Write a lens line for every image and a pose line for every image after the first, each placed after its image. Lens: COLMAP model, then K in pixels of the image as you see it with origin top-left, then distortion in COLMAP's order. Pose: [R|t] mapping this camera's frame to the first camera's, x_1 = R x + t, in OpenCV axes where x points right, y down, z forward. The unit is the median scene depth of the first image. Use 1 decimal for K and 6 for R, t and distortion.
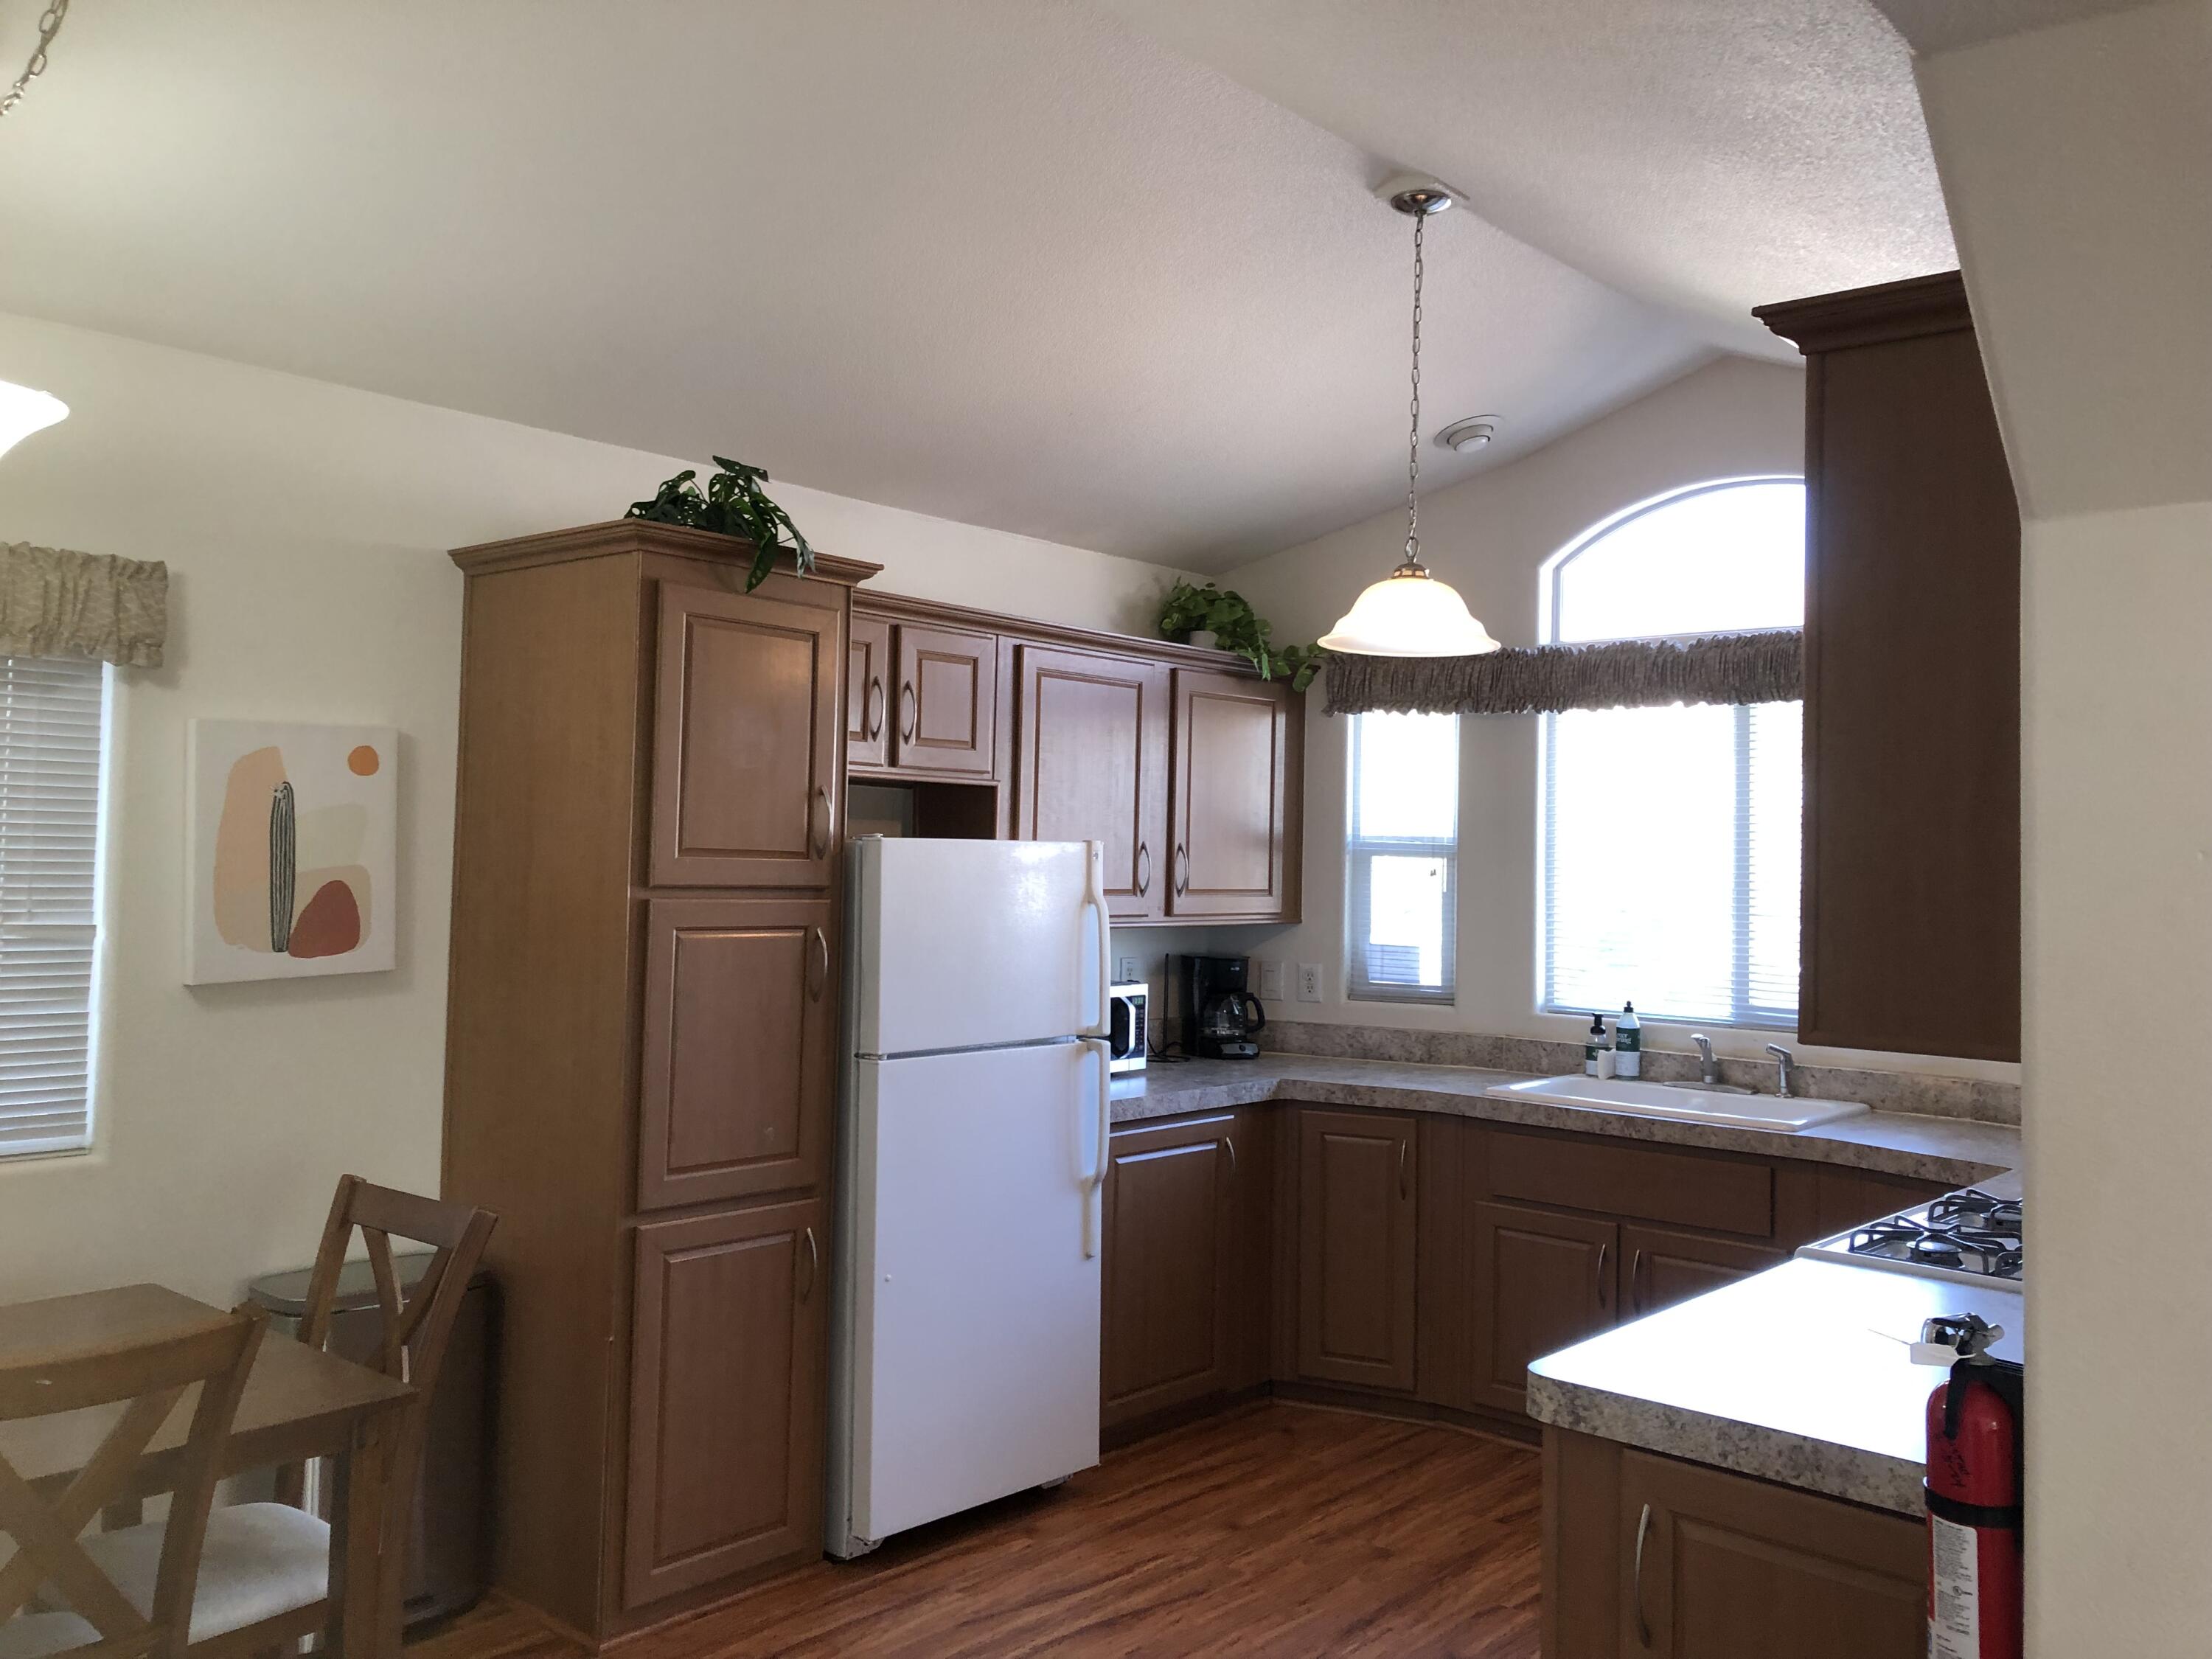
lens RADIAL K [[1815.4, 0, 1114.0], [0, 1815.4, 791.0], [0, 0, 1]] dist [0.066156, -0.084663]
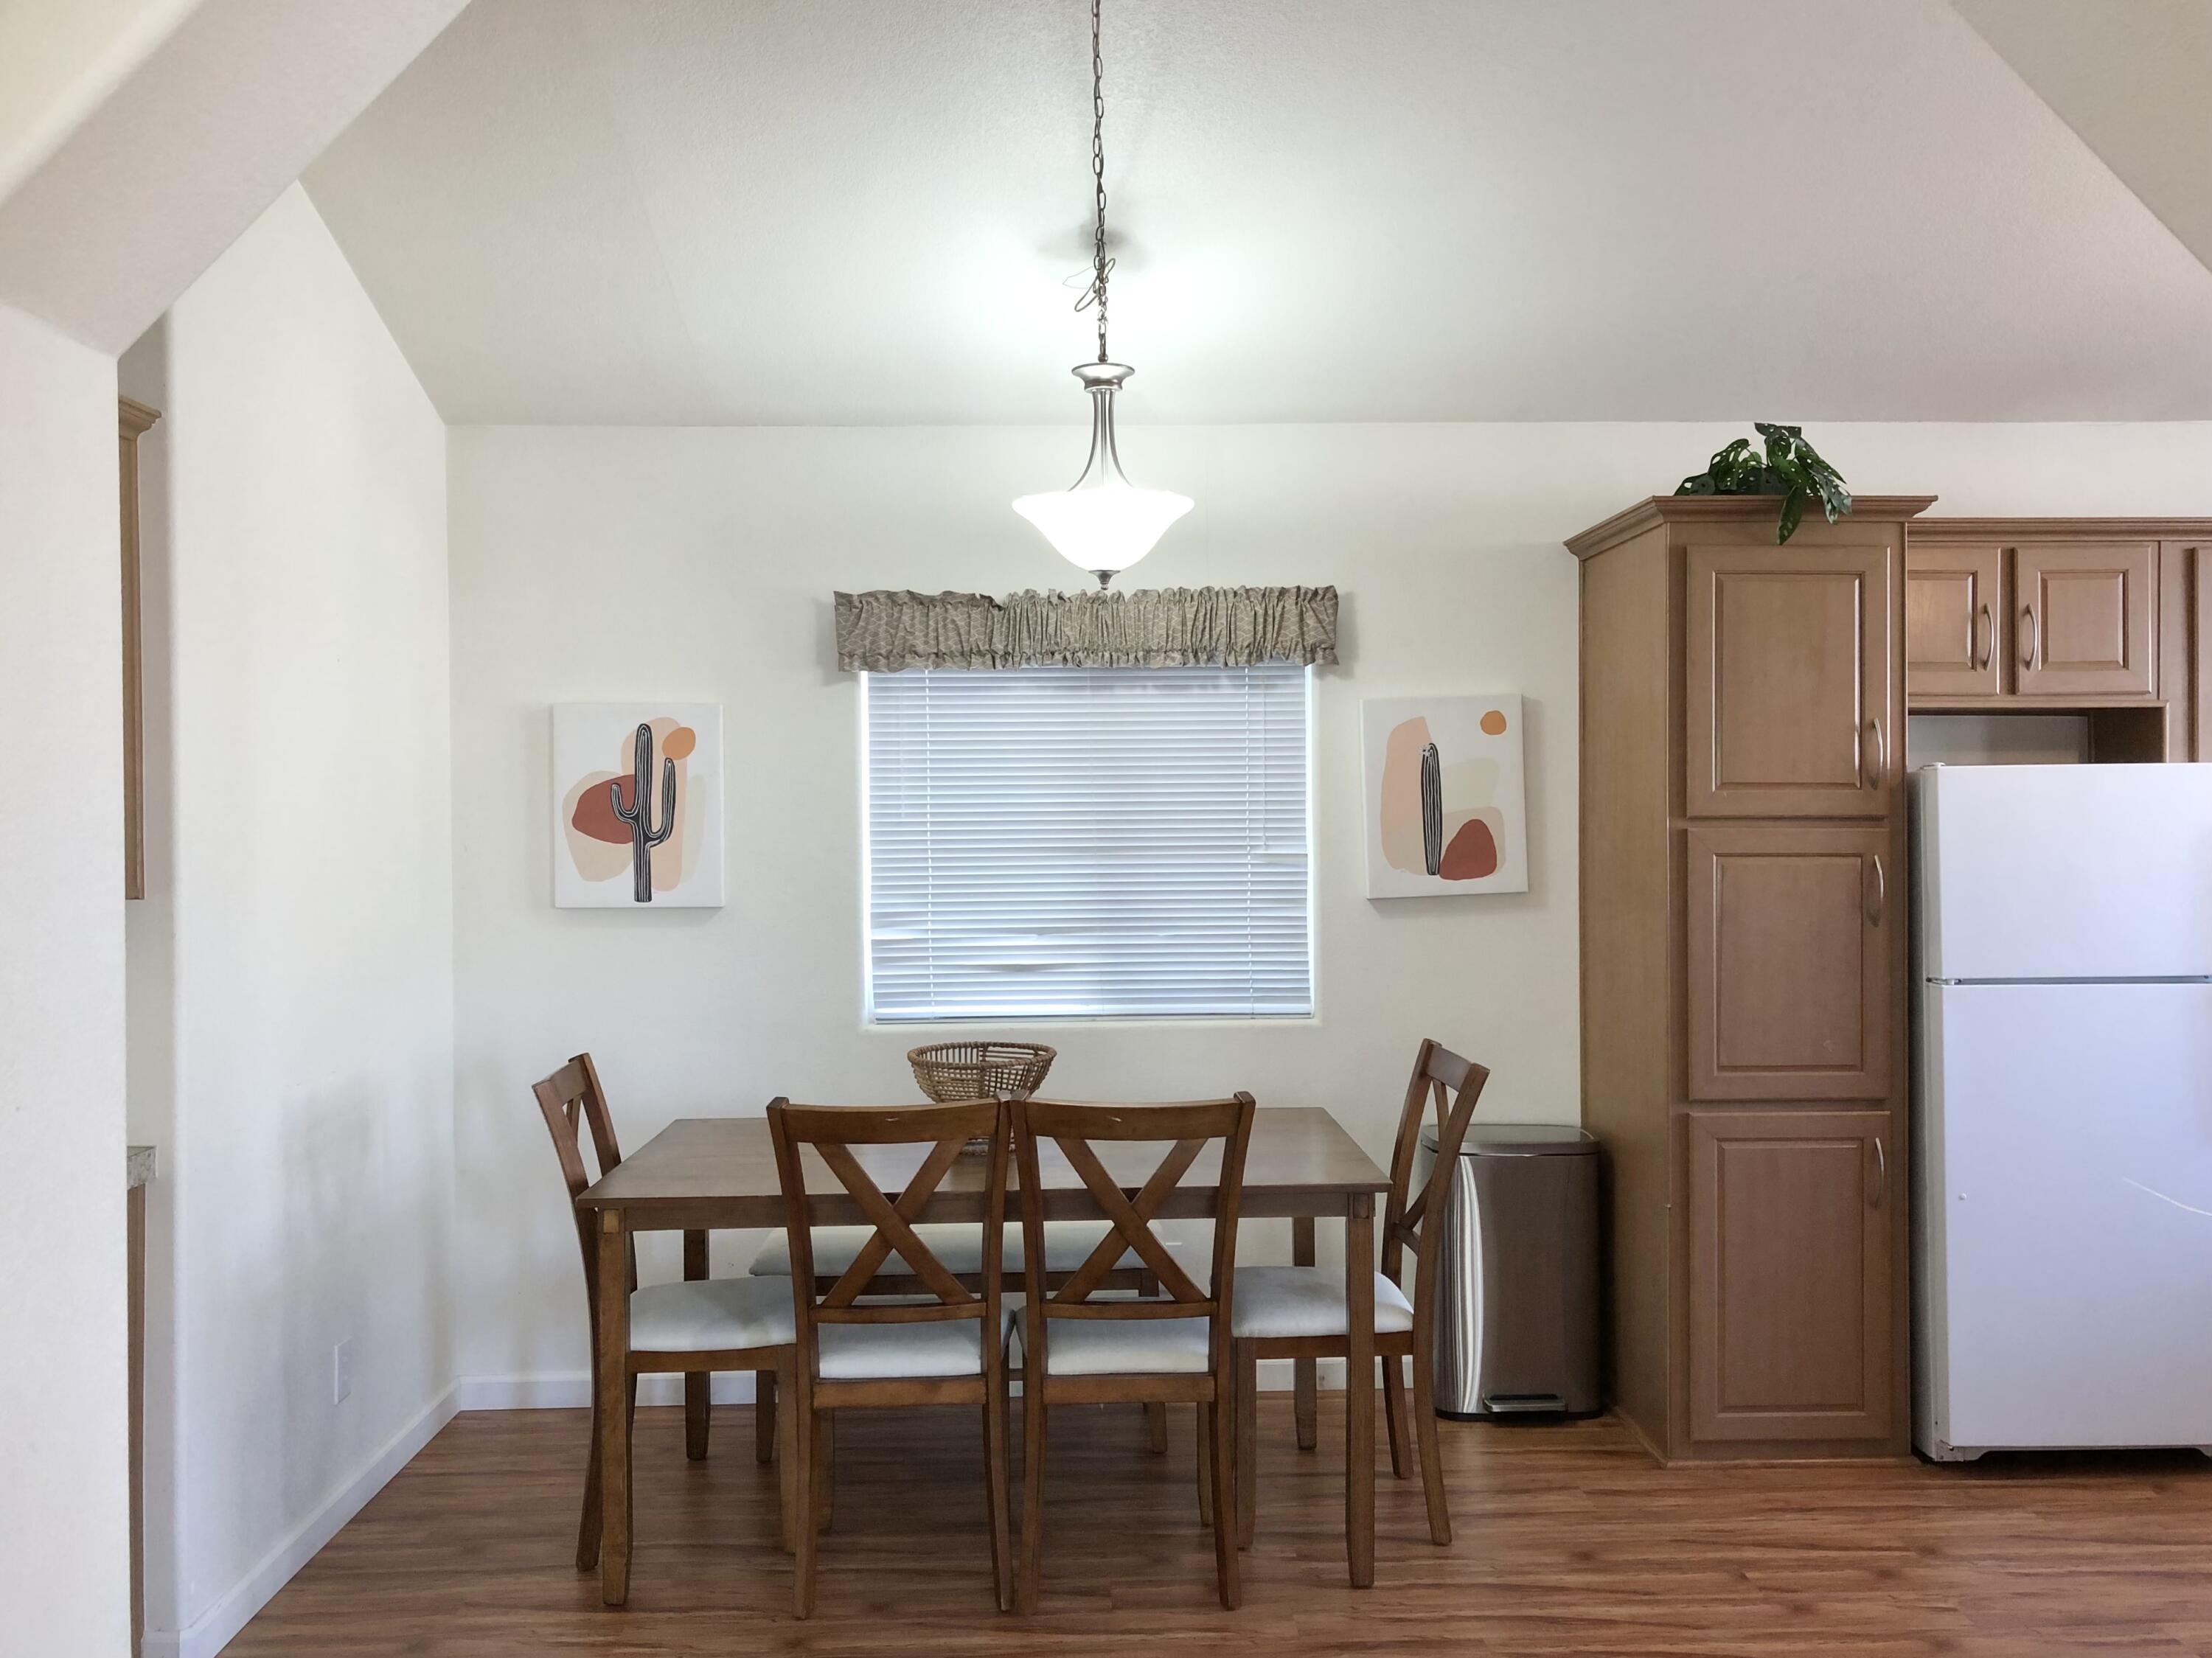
lens RADIAL K [[1815.3, 0, 1091.3], [0, 1815.3, 823.0], [0, 0, 1]] dist [0.066156, -0.084663]
pose [[0.677762, -0.022379, -0.734940, 0.308816], [0.049156, 0.998680, 0.014922, 0.019213], [0.733636, -0.046240, 0.677968, -0.043235]]
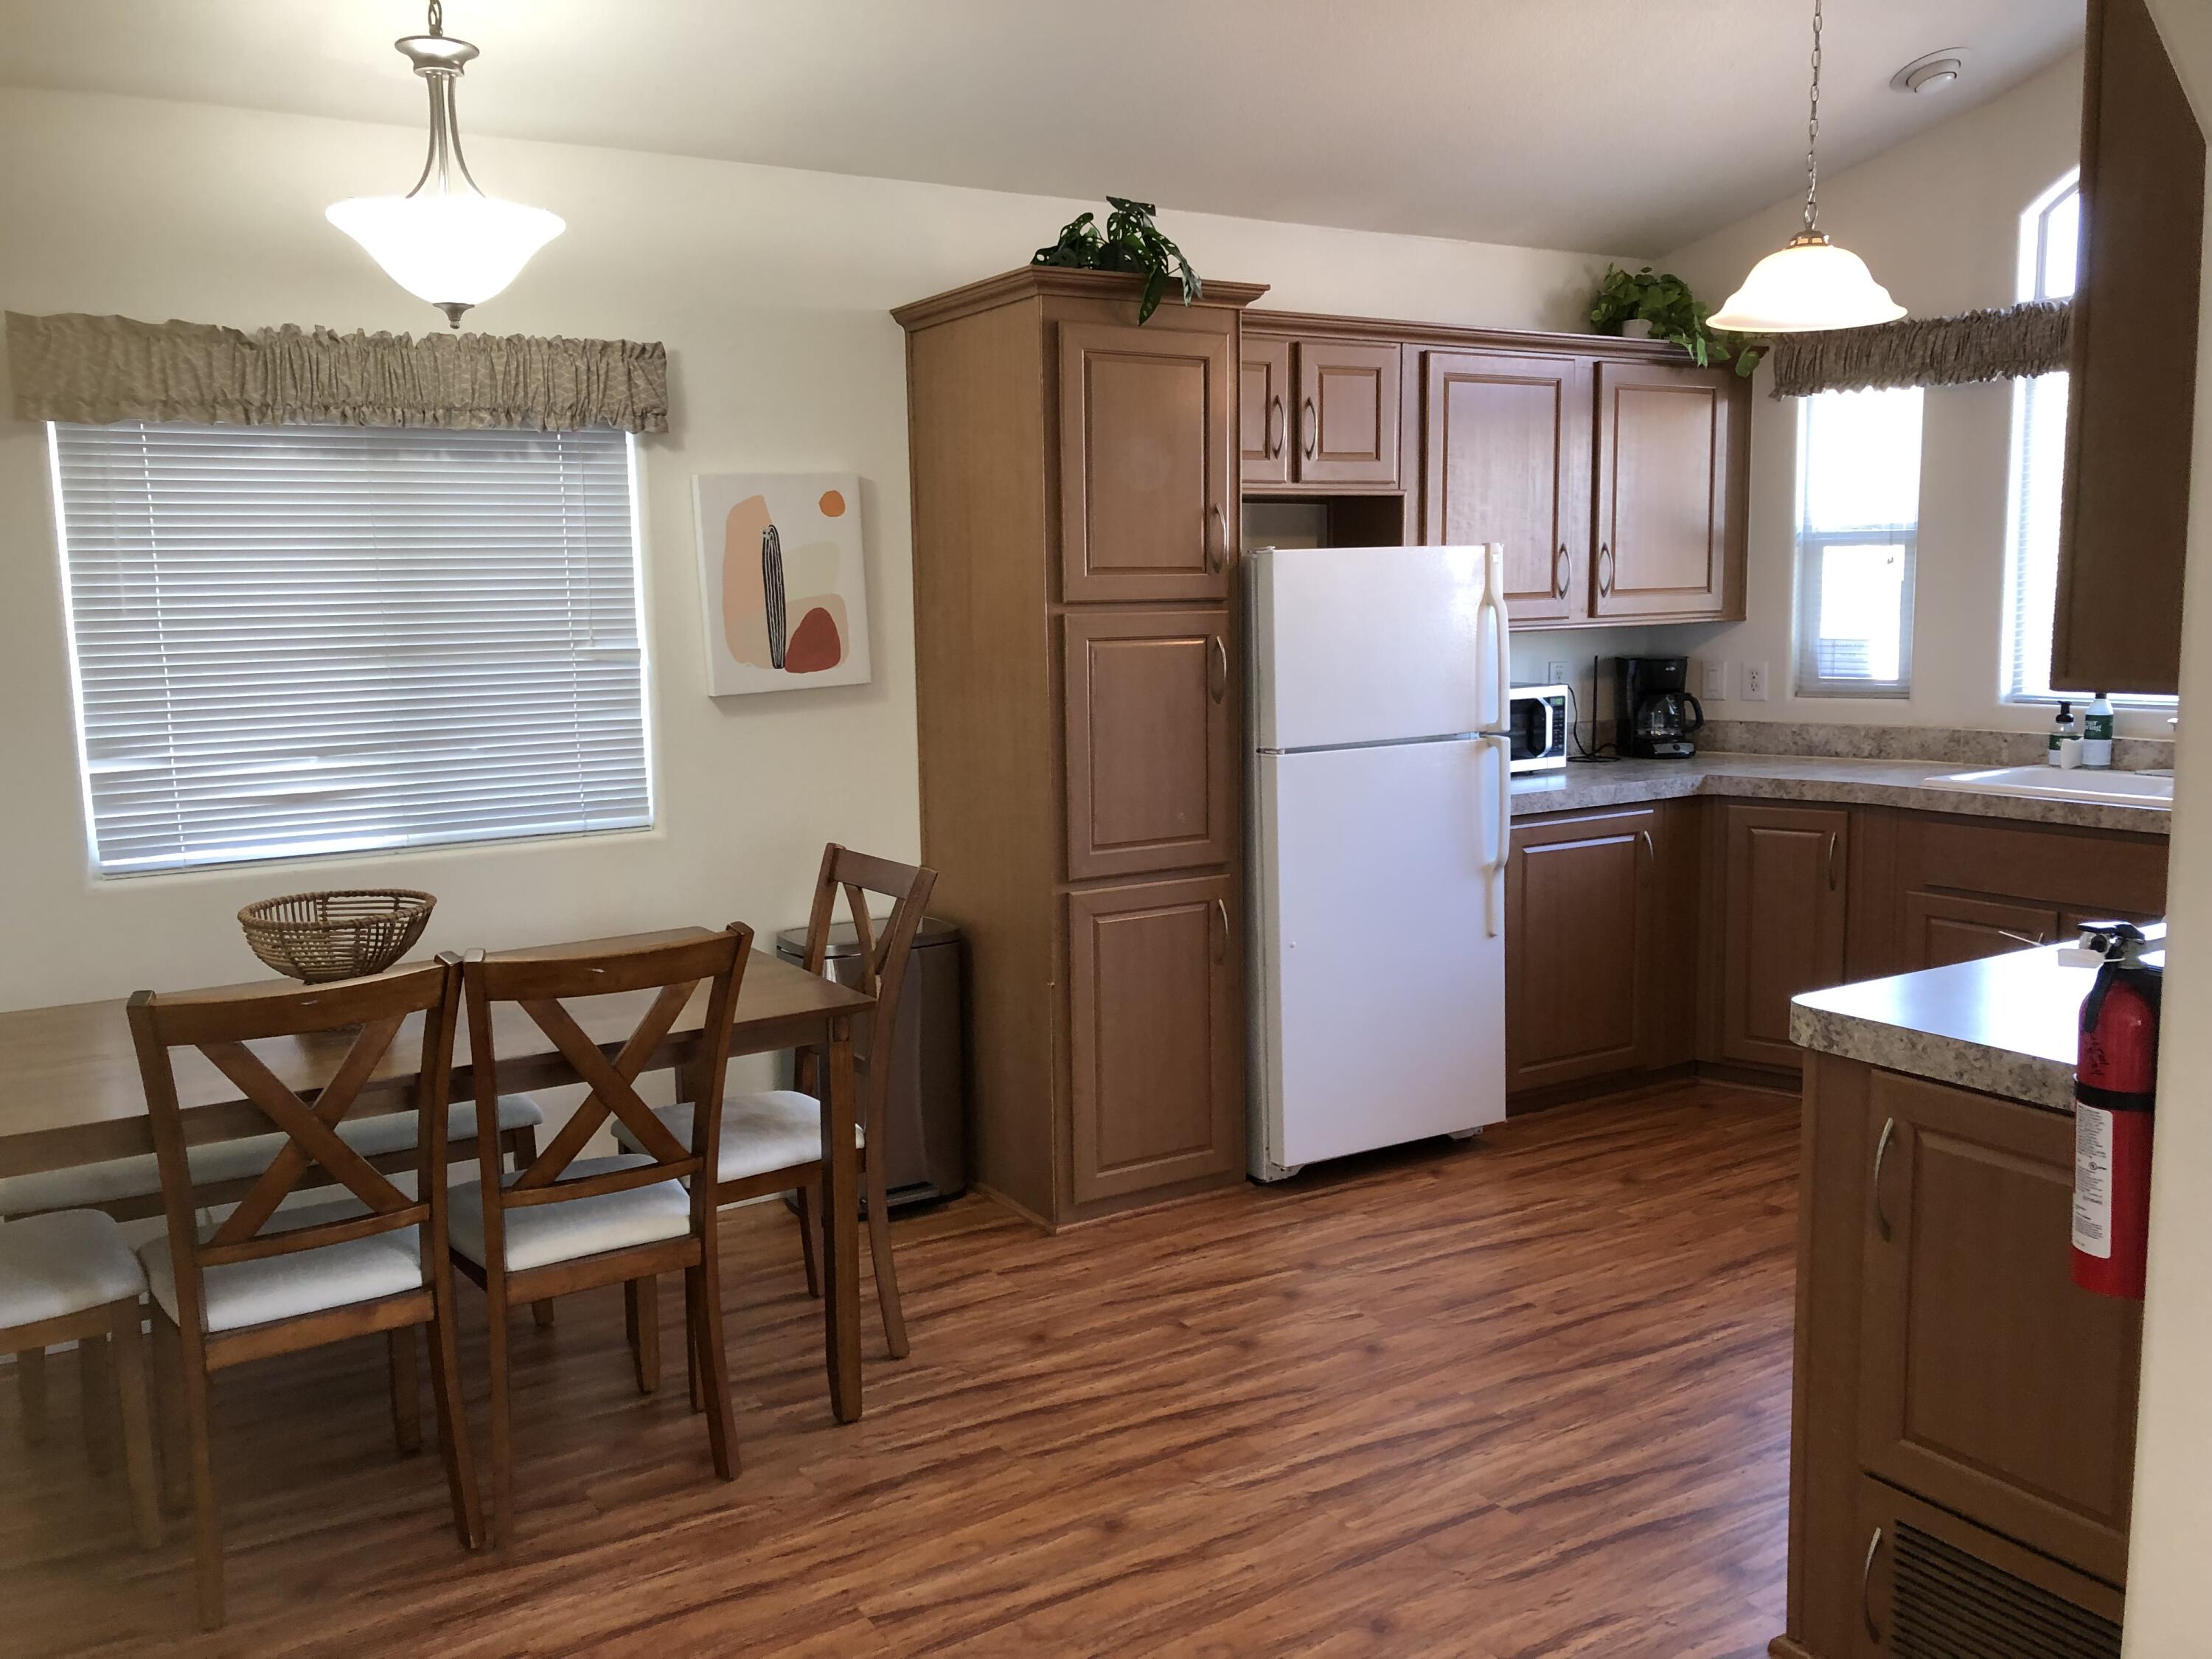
lens RADIAL K [[1815.4, 0, 1059.5], [0, 1815.4, 818.6], [0, 0, 1]] dist [0.066156, -0.084663]
pose [[0.950859, -0.003084, -0.309610, 0.086186], [0.053380, 0.986611, 0.154111, 0.010470], [0.304990, -0.163064, 0.938292, -0.078007]]
